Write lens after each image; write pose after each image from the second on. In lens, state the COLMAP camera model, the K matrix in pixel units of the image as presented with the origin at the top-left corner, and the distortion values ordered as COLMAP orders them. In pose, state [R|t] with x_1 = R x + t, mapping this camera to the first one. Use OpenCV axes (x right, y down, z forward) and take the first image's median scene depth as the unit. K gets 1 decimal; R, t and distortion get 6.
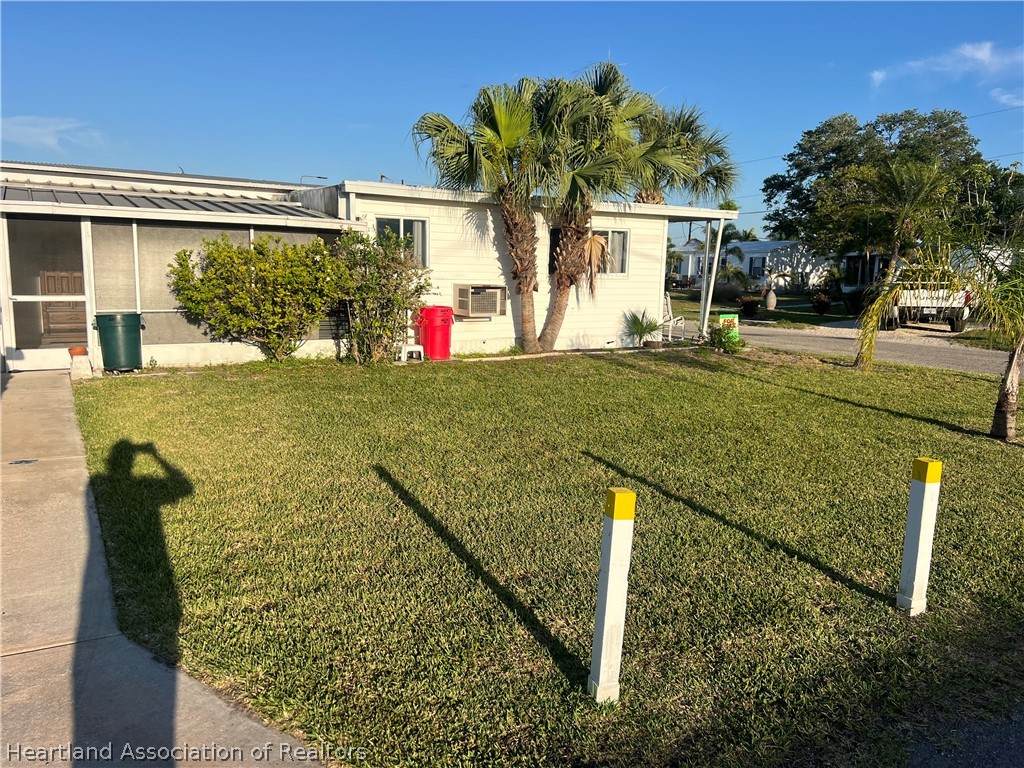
lens RADIAL K [[779.5, 0, 512.0], [0, 779.5, 384.0], [0, 0, 1]] dist [0.003132, 0.001914]
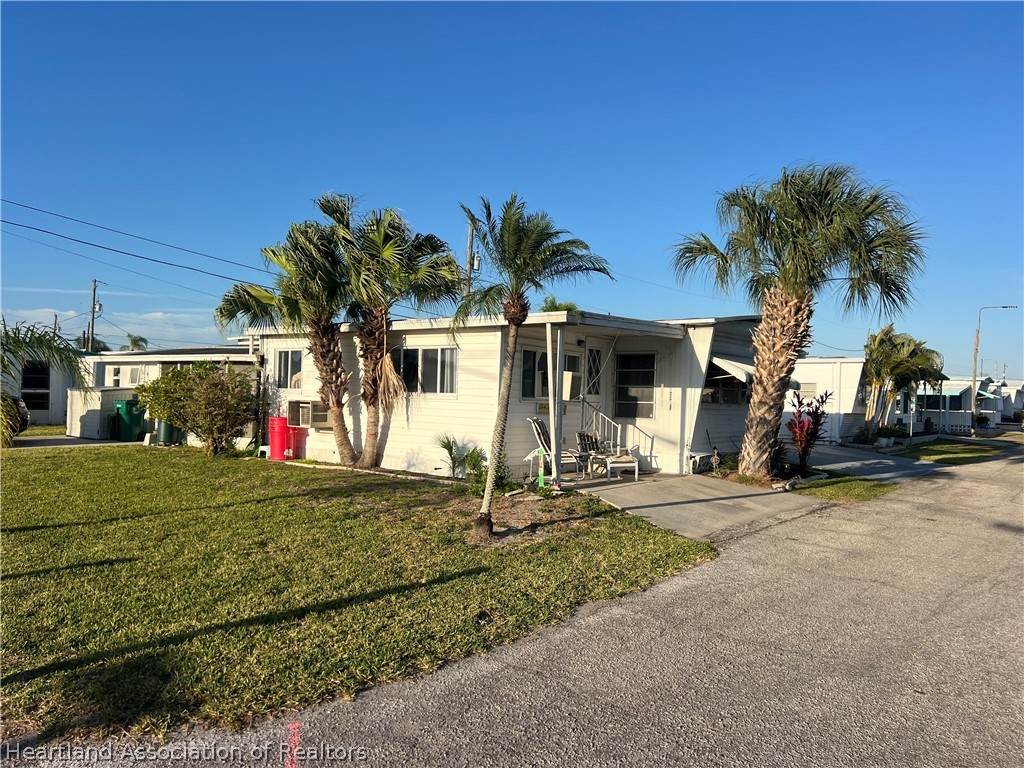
lens RADIAL K [[779.5, 0, 512.0], [0, 779.5, 384.0], [0, 0, 1]] dist [0.003132, 0.001914]
pose [[0.323003, -0.021562, -0.946152, 1.051101], [-0.155955, 0.984860, -0.075685, -0.100403], [0.933460, 0.172004, 0.314750, 0.817711]]
